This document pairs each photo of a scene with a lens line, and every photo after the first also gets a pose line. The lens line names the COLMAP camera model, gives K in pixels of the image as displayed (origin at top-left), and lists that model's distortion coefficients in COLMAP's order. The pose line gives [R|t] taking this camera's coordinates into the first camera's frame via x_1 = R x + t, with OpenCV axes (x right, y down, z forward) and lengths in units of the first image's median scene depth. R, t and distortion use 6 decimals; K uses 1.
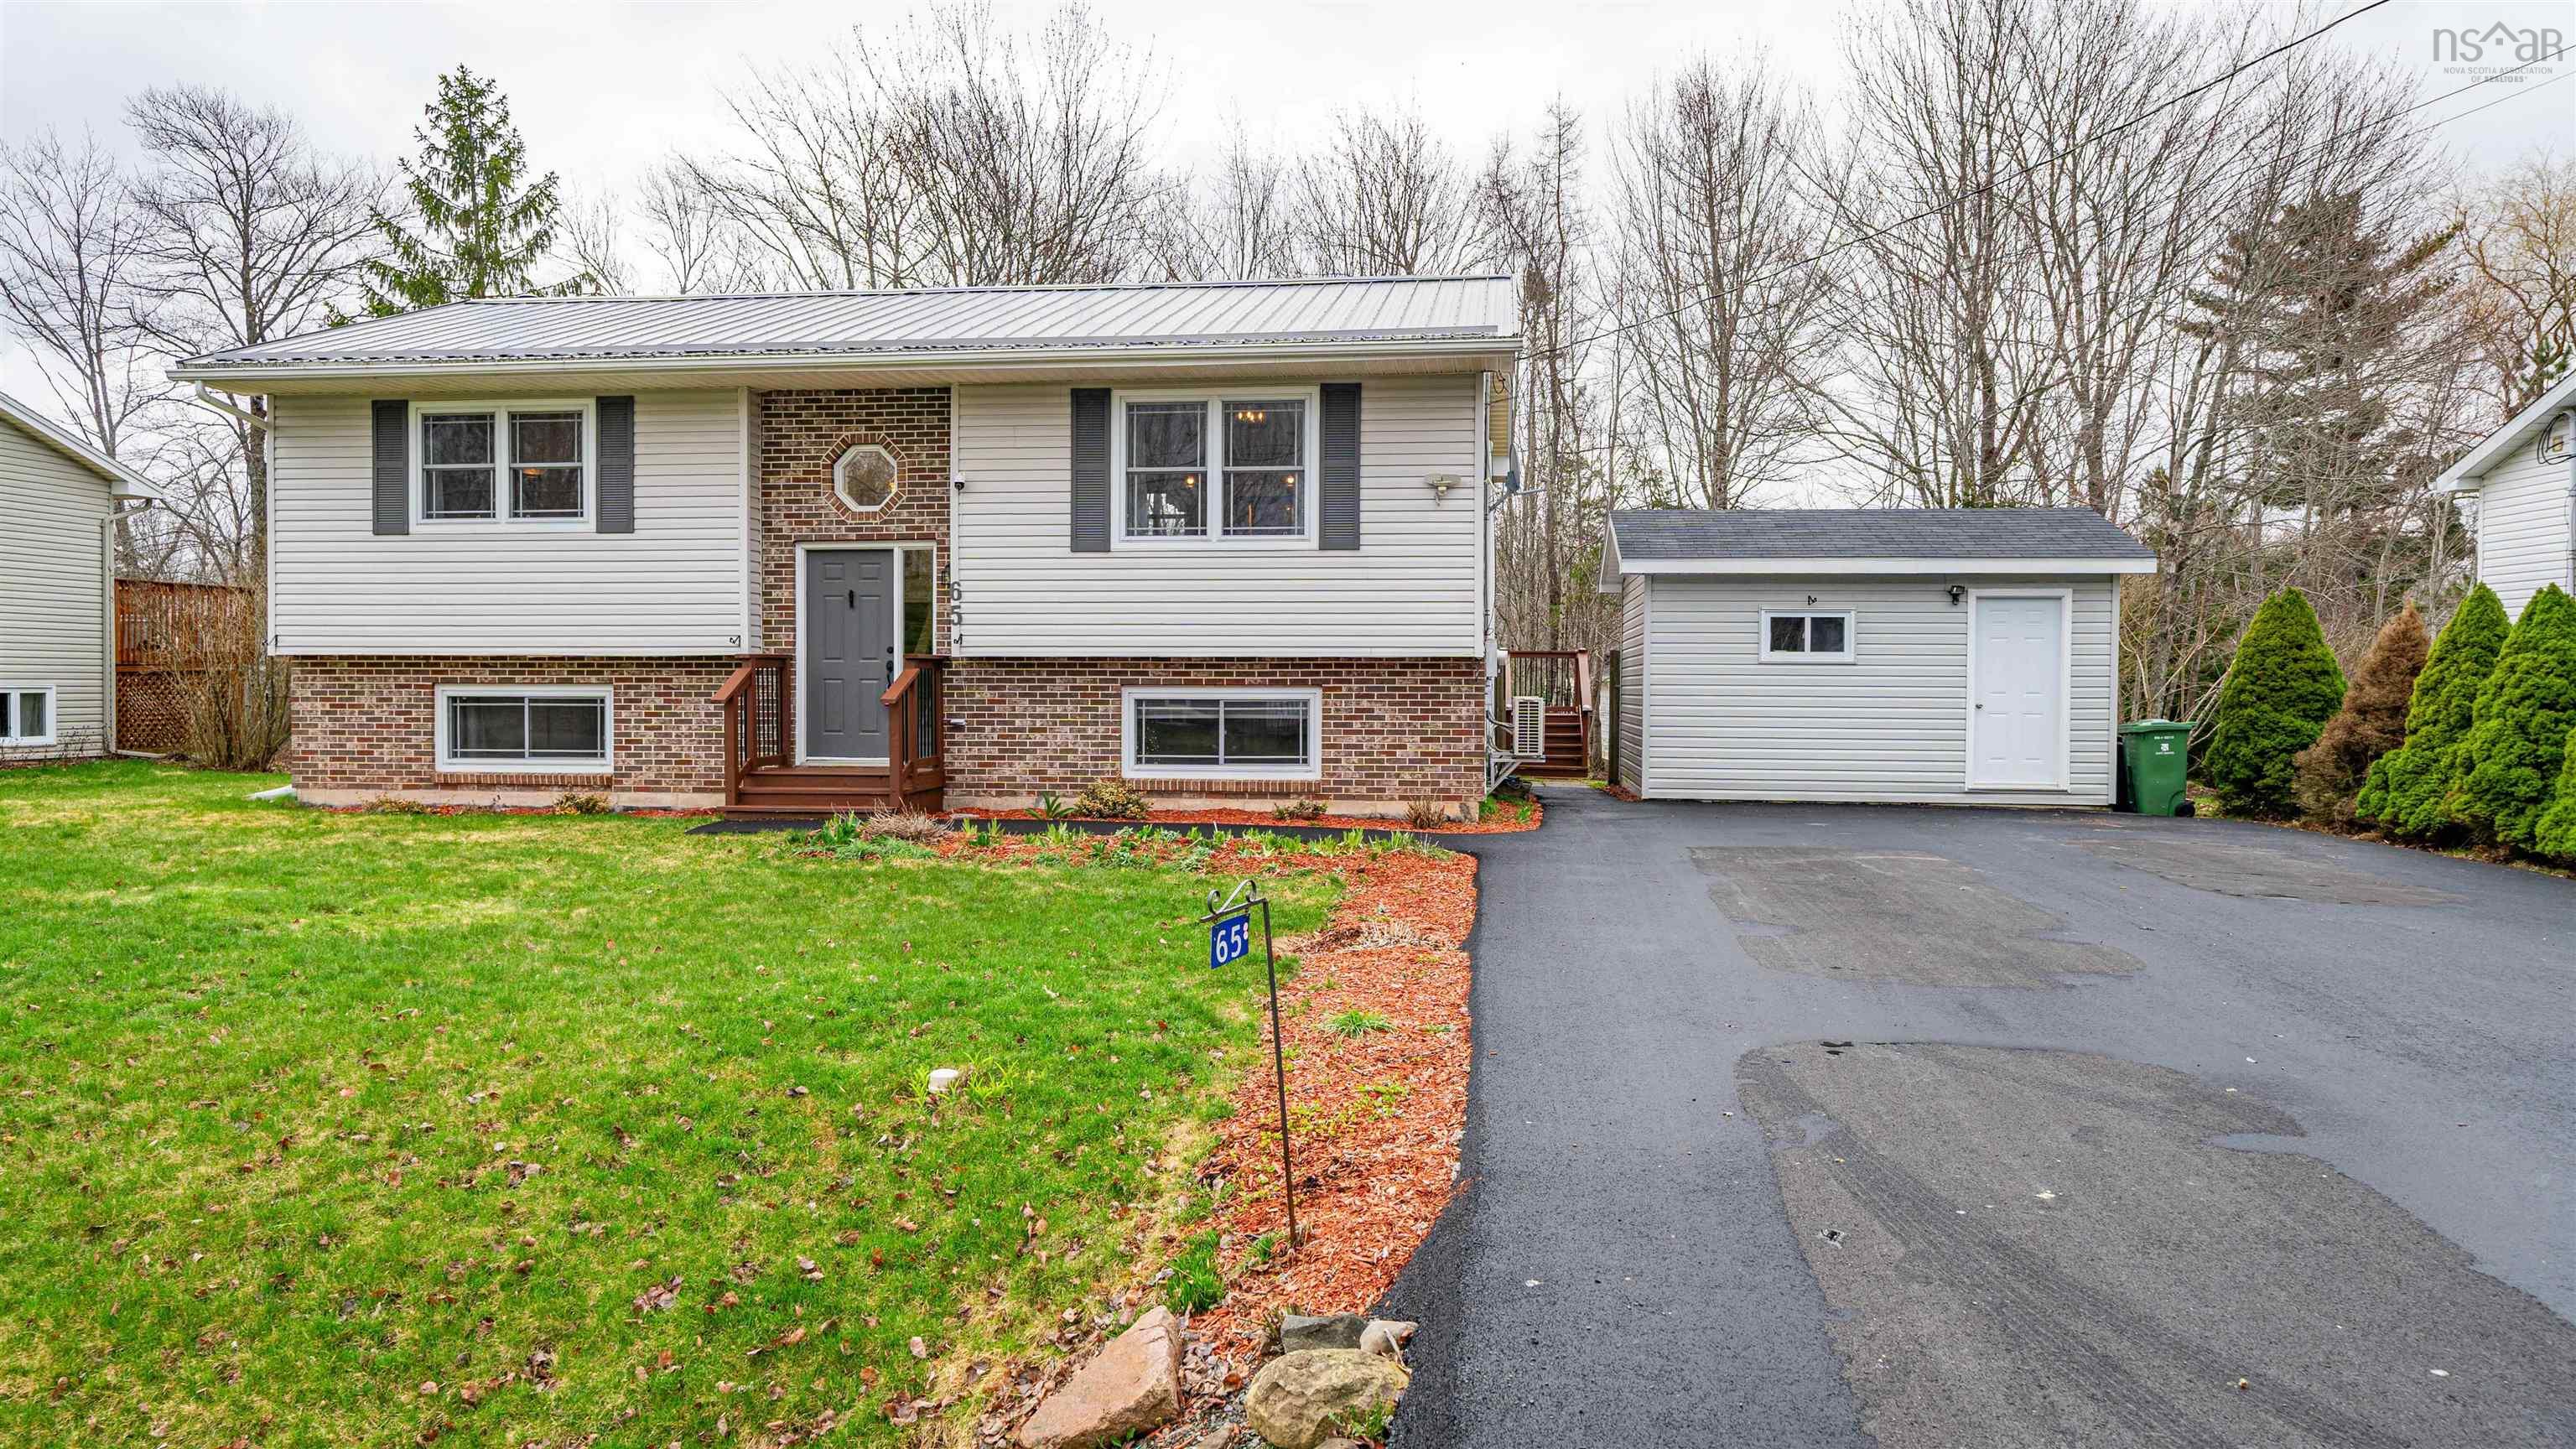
lens RADIAL K [[1761.1, 0, 1285.2], [0, 1761.1, 720.4], [0, 0, 1]] dist [-0.004512, 0.000465]
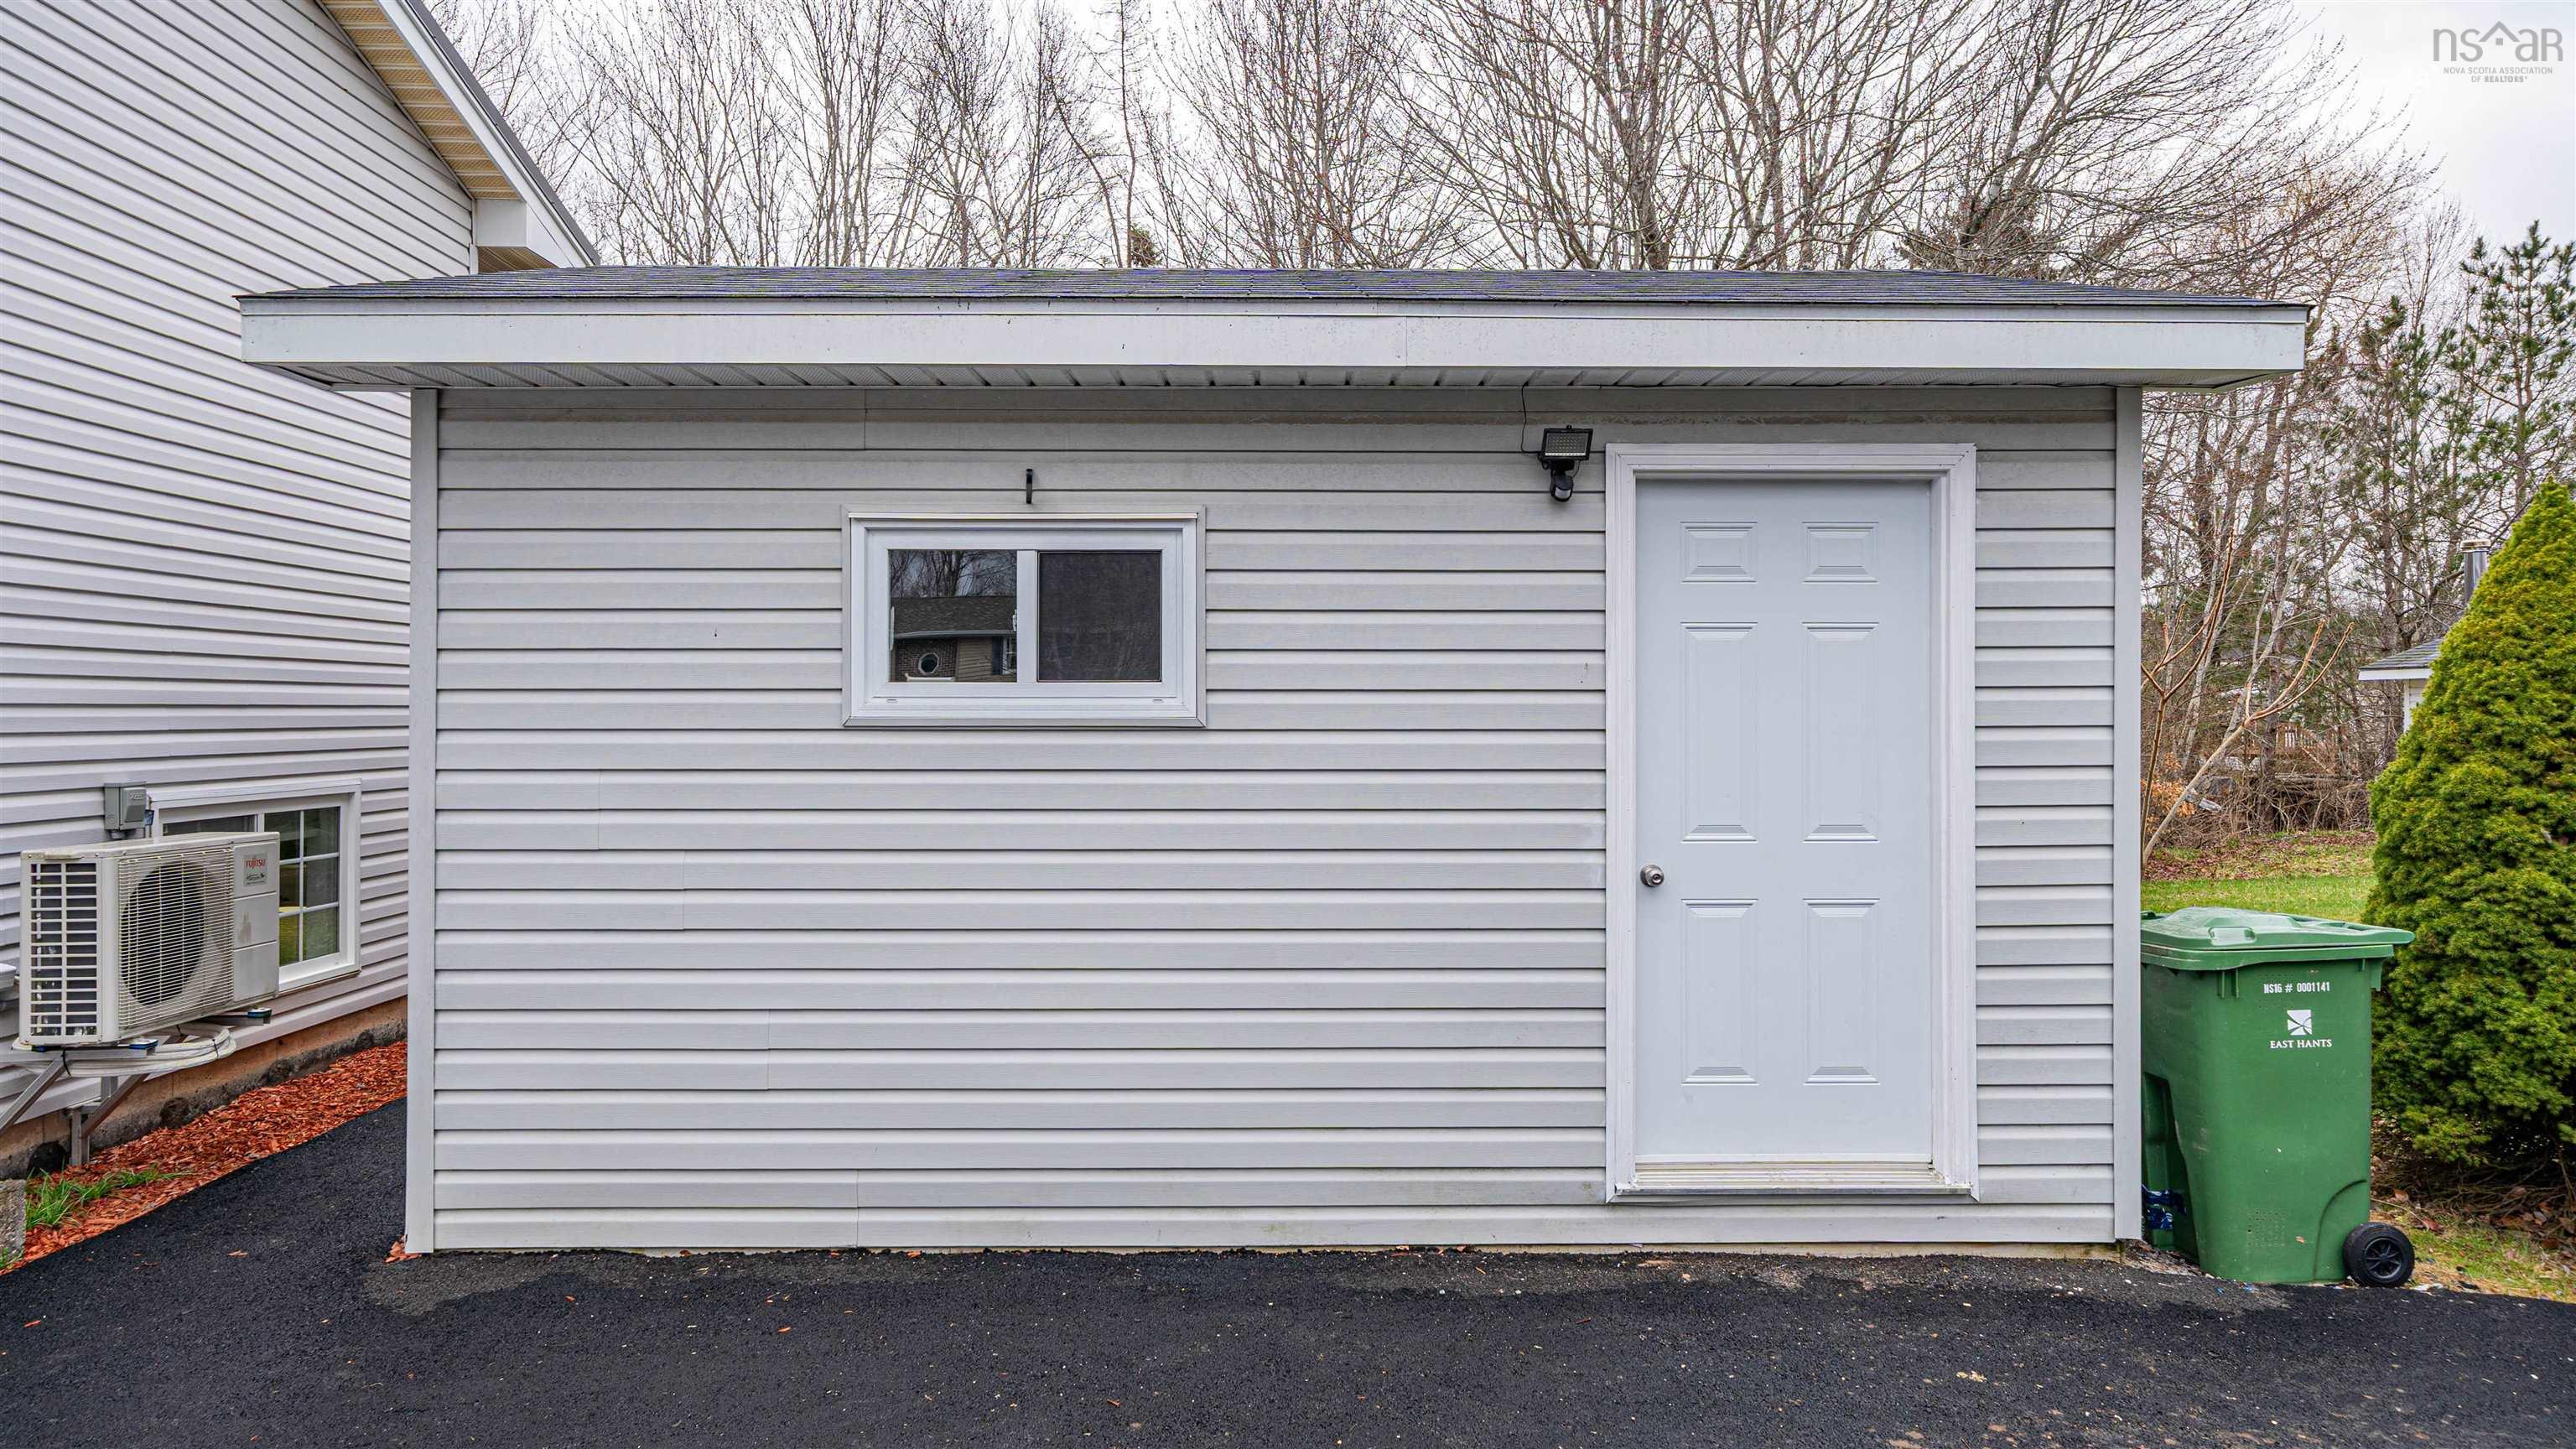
lens RADIAL K [[1503.0, 0, 1291.7], [0, 1503.0, 723.6], [0, 0, 1]] dist [-0.004310, -0.000624]
pose [[0.990555, -0.009645, 0.136776, 0.351274], [0.011581, 0.999844, -0.013370, -0.033718], [-0.136625, 0.014828, 0.990512, 0.887240]]
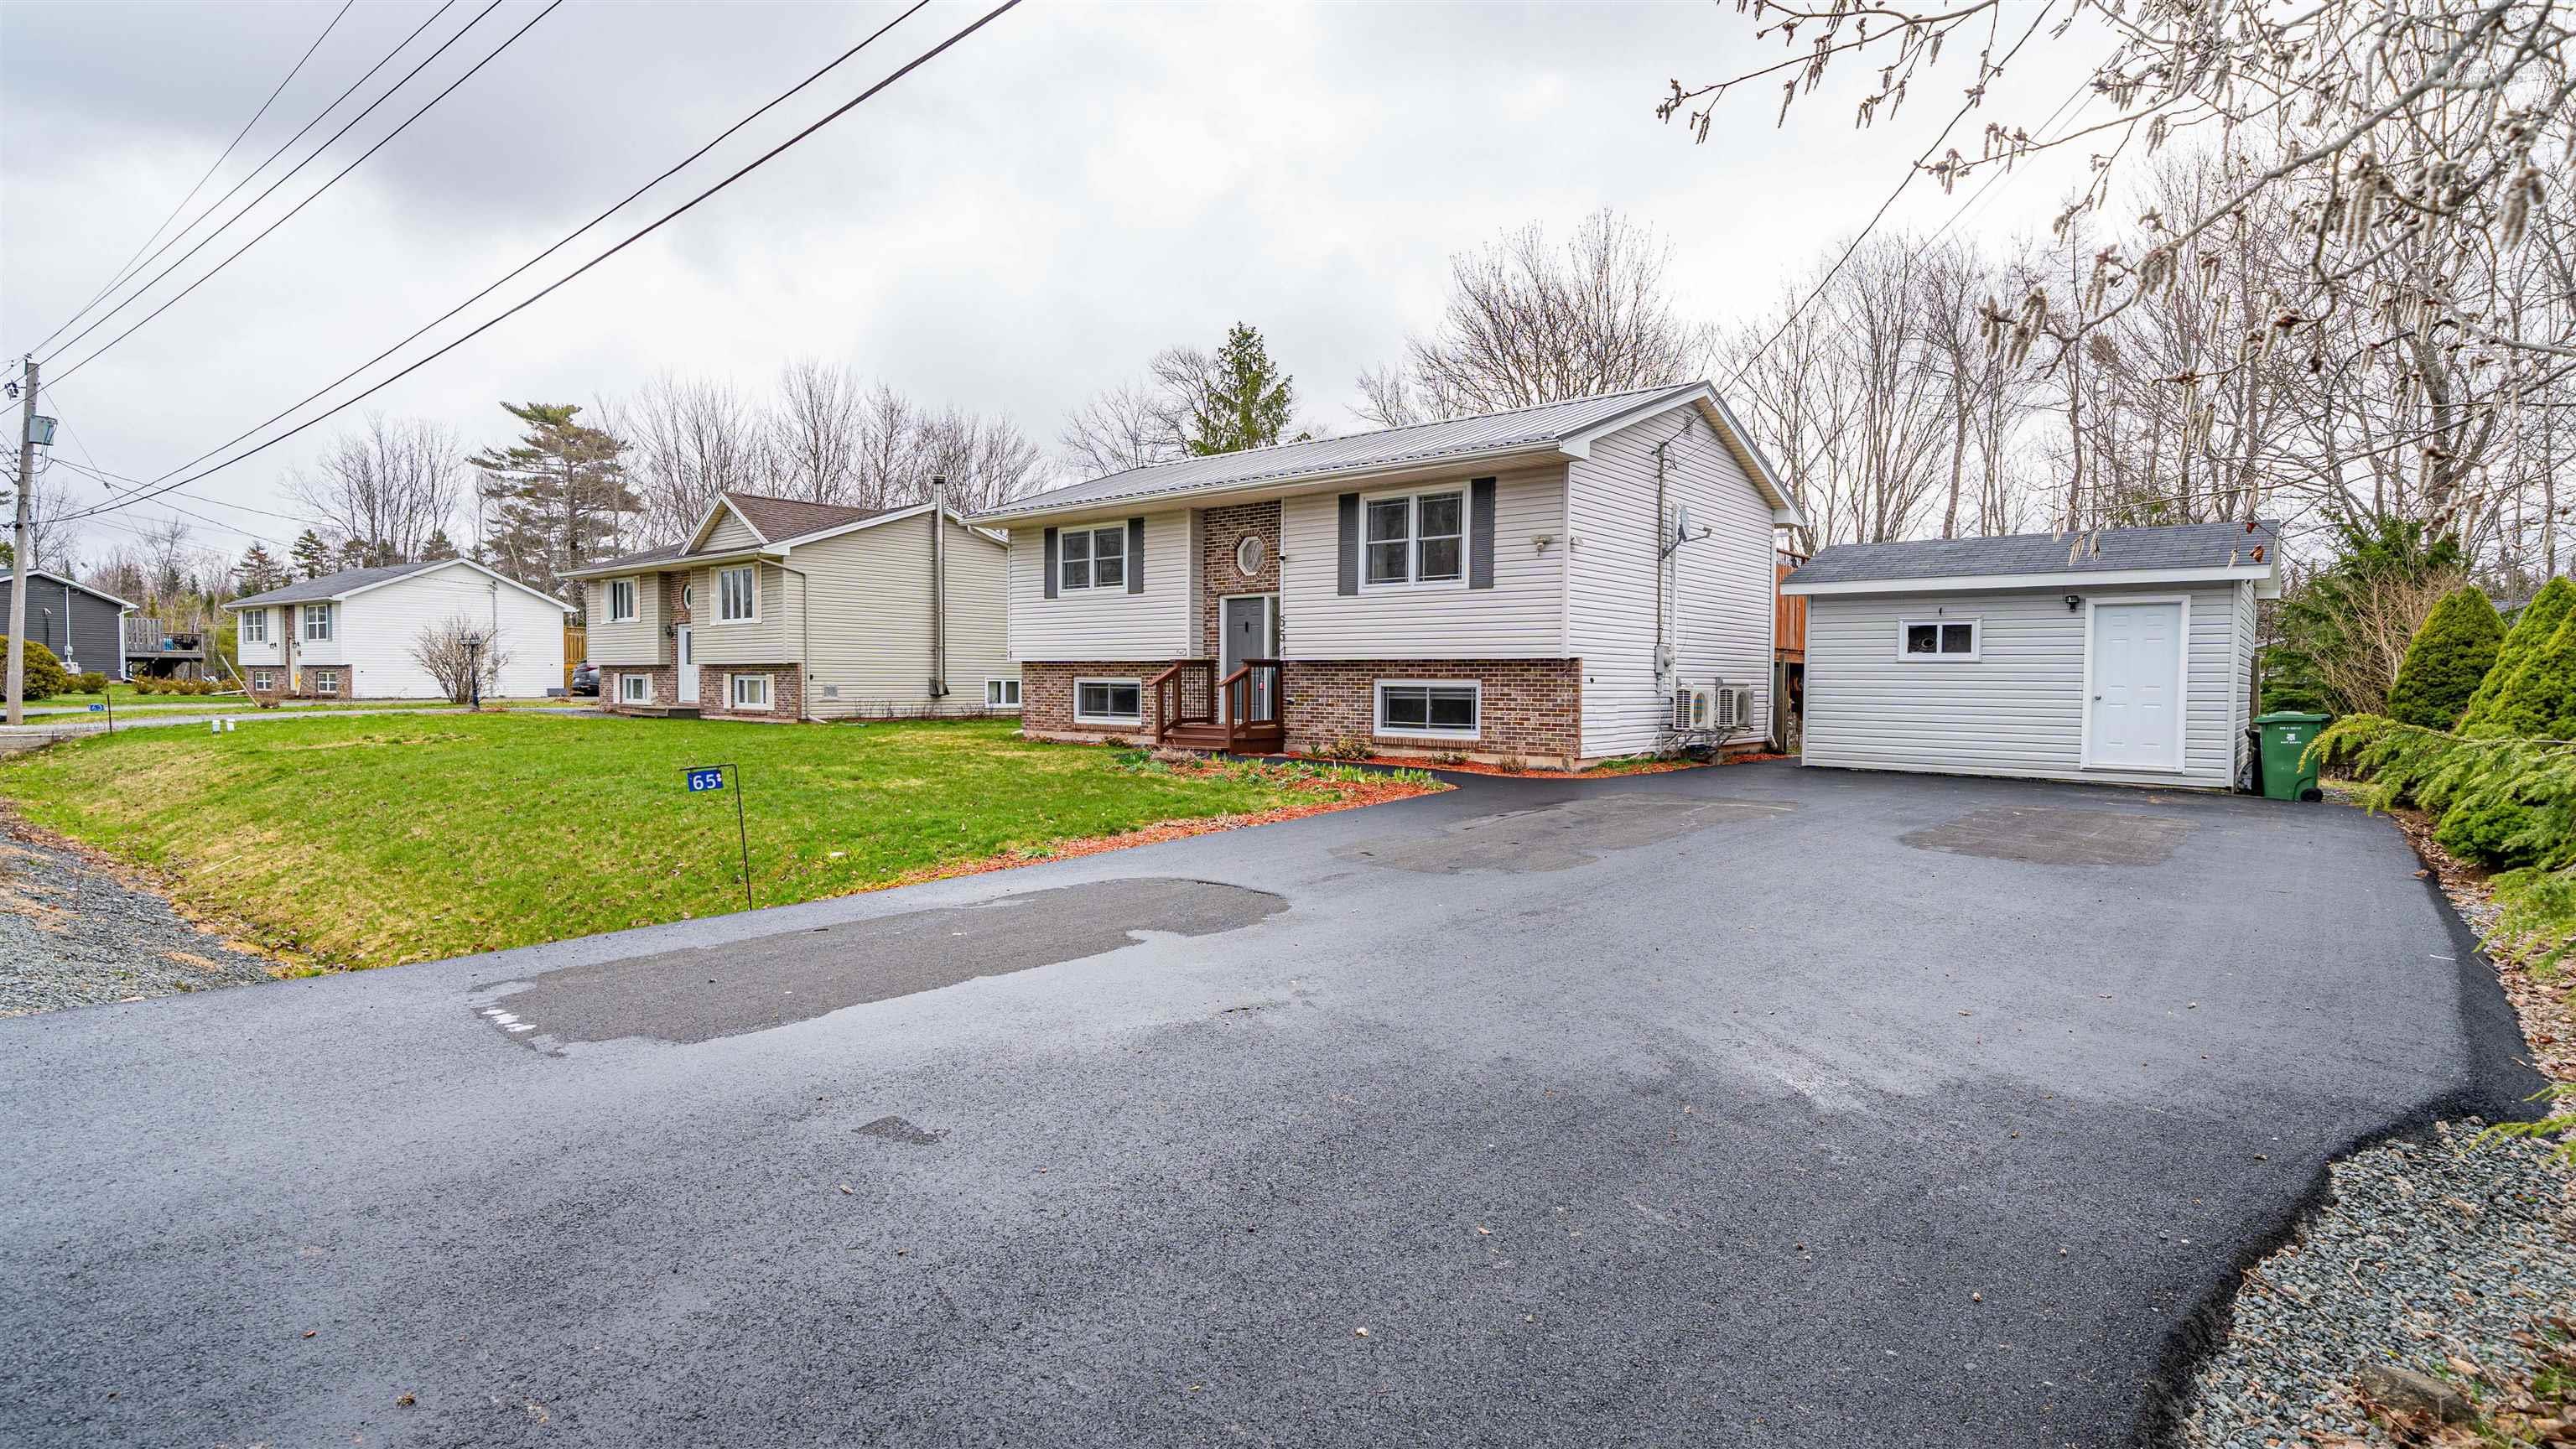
lens RADIAL K [[1223.5, 0, 1291.0], [0, 1223.5, 720.6], [0, 0, 1]] dist [0.003216, 0.000067]
pose [[0.840320, 0.020878, -0.541689, 0.439523], [-0.015588, 0.999775, 0.014353, 0.004313], [0.541867, -0.003618, 0.840457, 0.024783]]
